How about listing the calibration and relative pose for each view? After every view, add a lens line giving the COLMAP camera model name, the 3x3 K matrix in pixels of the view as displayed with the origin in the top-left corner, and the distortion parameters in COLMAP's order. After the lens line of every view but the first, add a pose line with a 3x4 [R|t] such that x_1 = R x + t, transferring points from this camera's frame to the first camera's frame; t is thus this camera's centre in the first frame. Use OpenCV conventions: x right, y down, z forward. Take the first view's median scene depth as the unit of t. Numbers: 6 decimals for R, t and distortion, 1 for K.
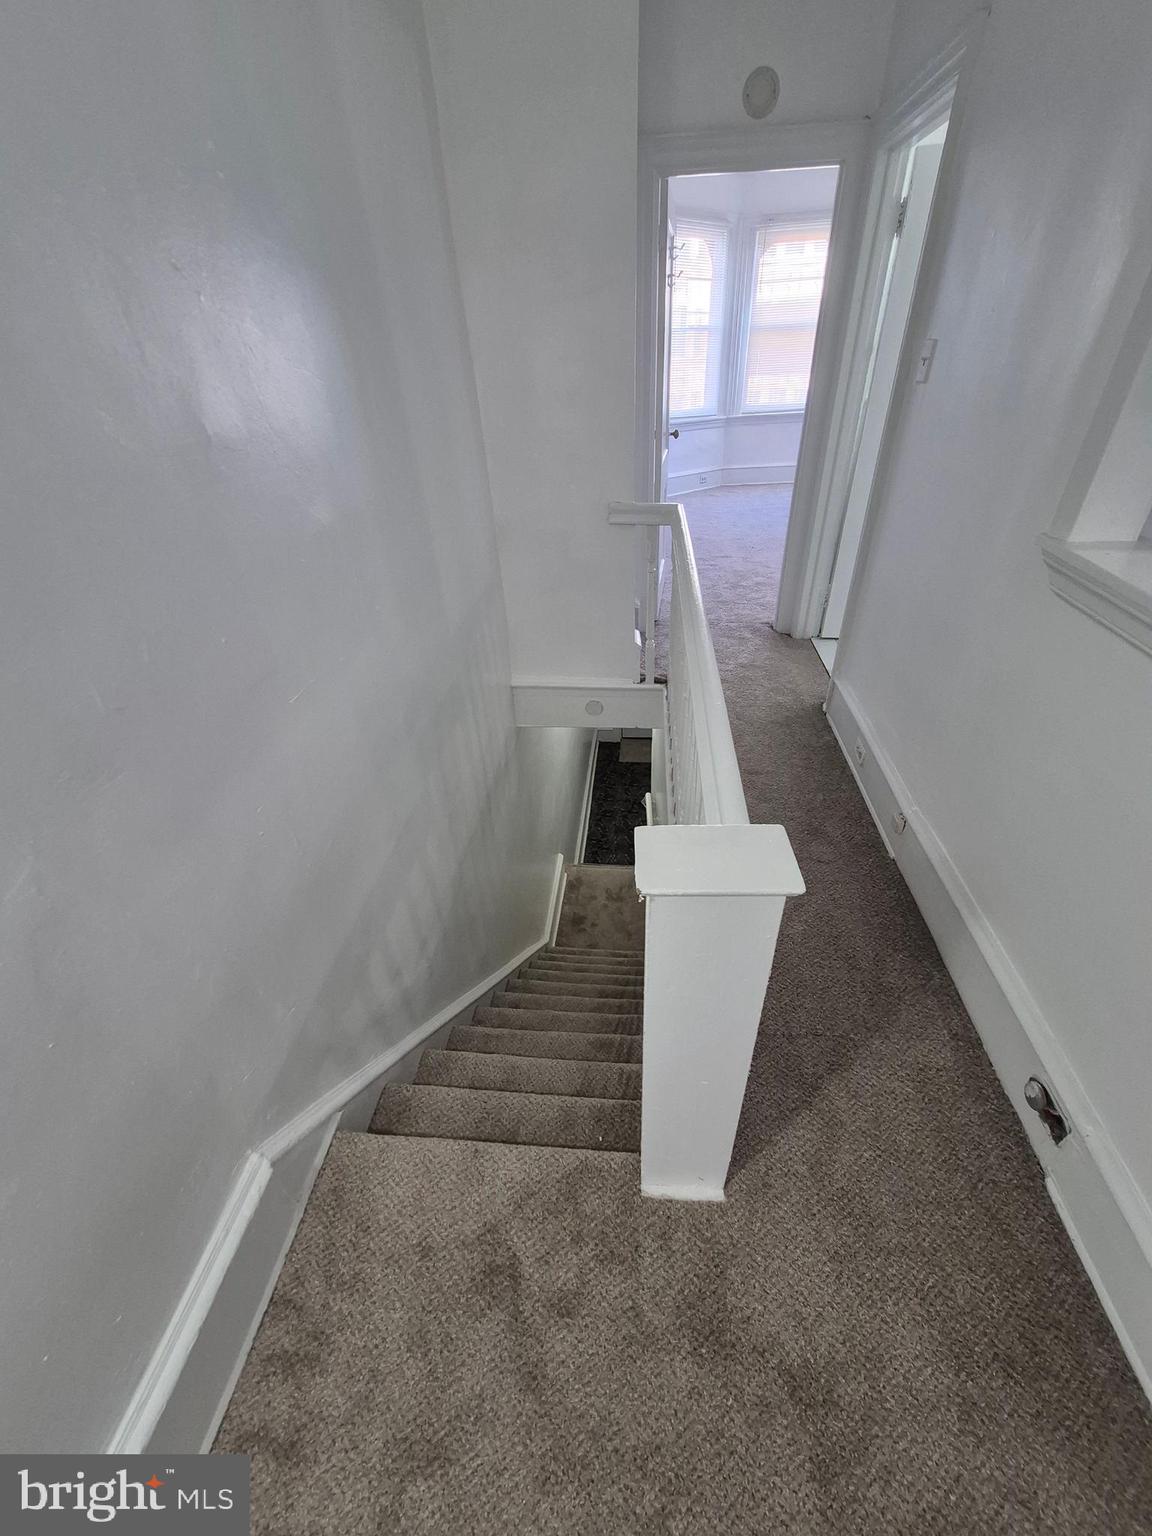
lens RADIAL K [[604.5, 0, 583.3], [0, 604.5, 775.9], [0, 0, 1]] dist [0.005975, 0.000241]
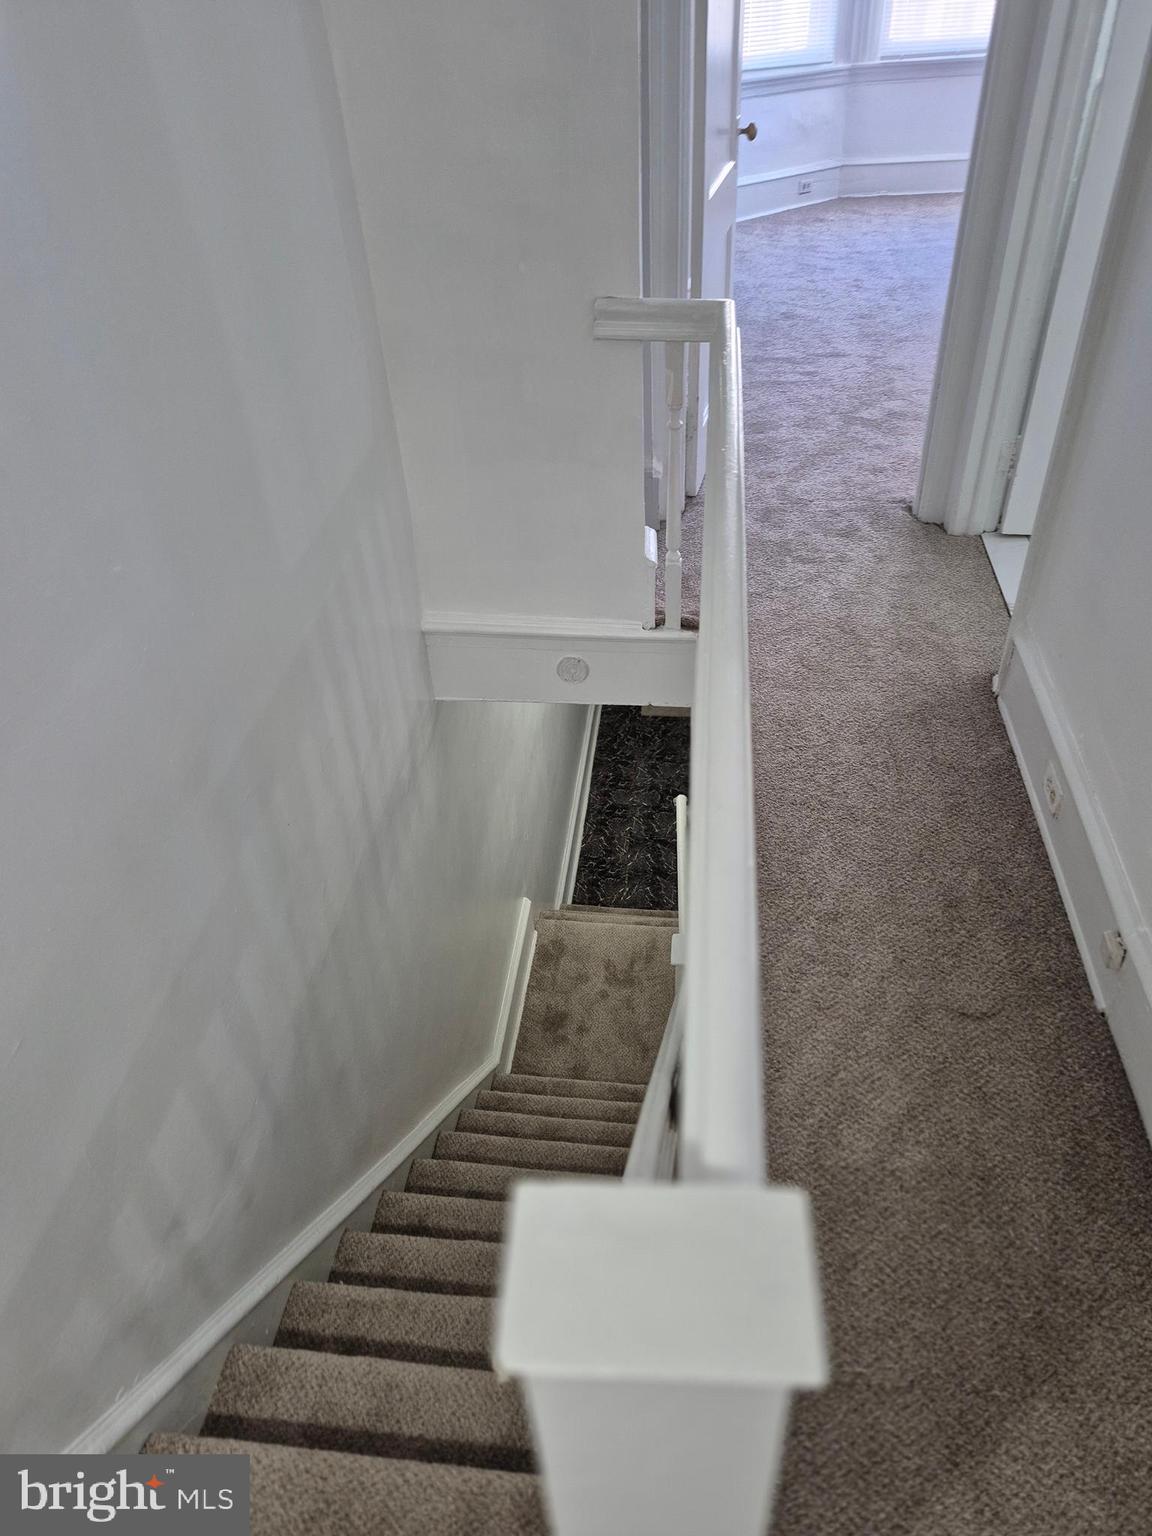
lens RADIAL K [[1068.0, 0, 568.9], [0, 1068.0, 758.6], [0, 0, 1]] dist [0.060547, -0.051859]
pose [[0.999606, 0.008189, -0.026839, 0.040360], [-0.006582, 0.998210, 0.059436, -0.086982], [0.027278, -0.059236, 0.997871, 0.029159]]
